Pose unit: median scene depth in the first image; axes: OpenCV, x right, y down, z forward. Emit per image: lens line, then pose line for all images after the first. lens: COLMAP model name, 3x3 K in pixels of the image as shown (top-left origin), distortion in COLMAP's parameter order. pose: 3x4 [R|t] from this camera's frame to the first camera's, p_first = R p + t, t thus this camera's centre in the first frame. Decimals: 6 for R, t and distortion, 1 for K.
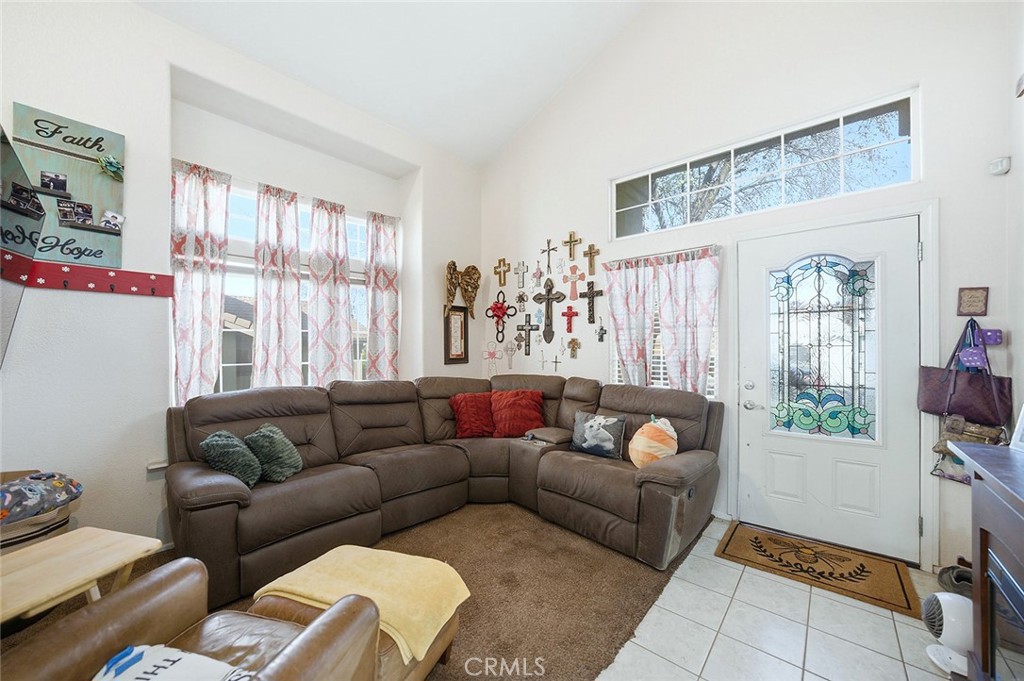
lens RADIAL K [[371.3, 0, 508.6], [0, 371.3, 345.1], [0, 0, 1]] dist [-0.019482, 0.002358]
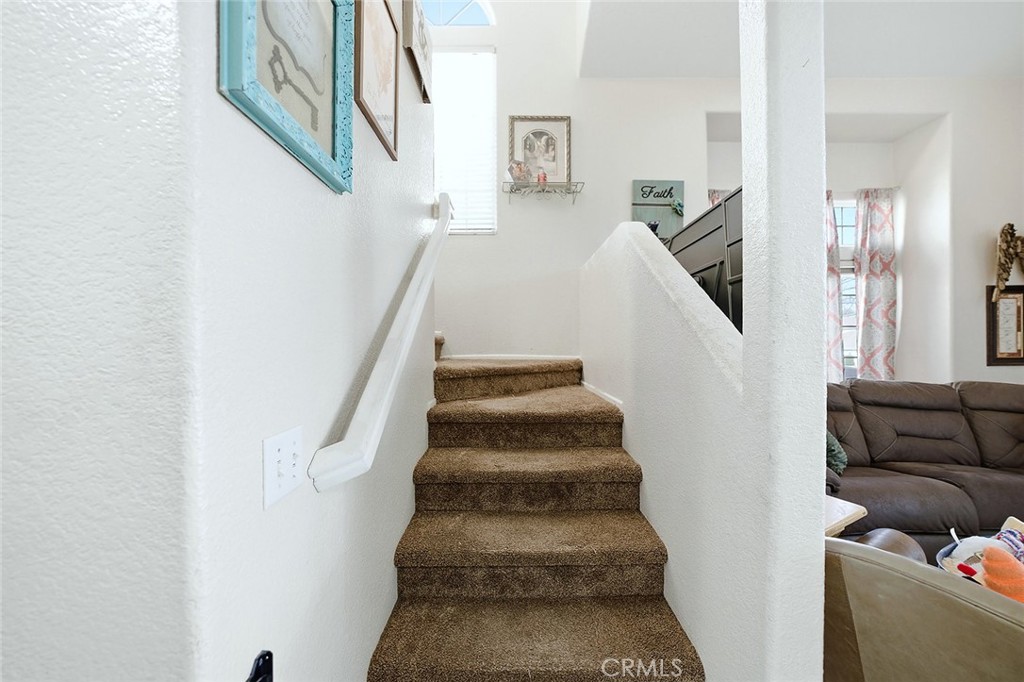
lens RADIAL K [[371.3, 0, 513.9], [0, 371.3, 342.7], [0, 0, 1]] dist [-0.019482, 0.002358]
pose [[0.665853, -0.001553, -0.746081, -0.275174], [0.004172, 0.999990, 0.001643, 0.000973], [0.746071, -0.004207, 0.665853, -0.199418]]
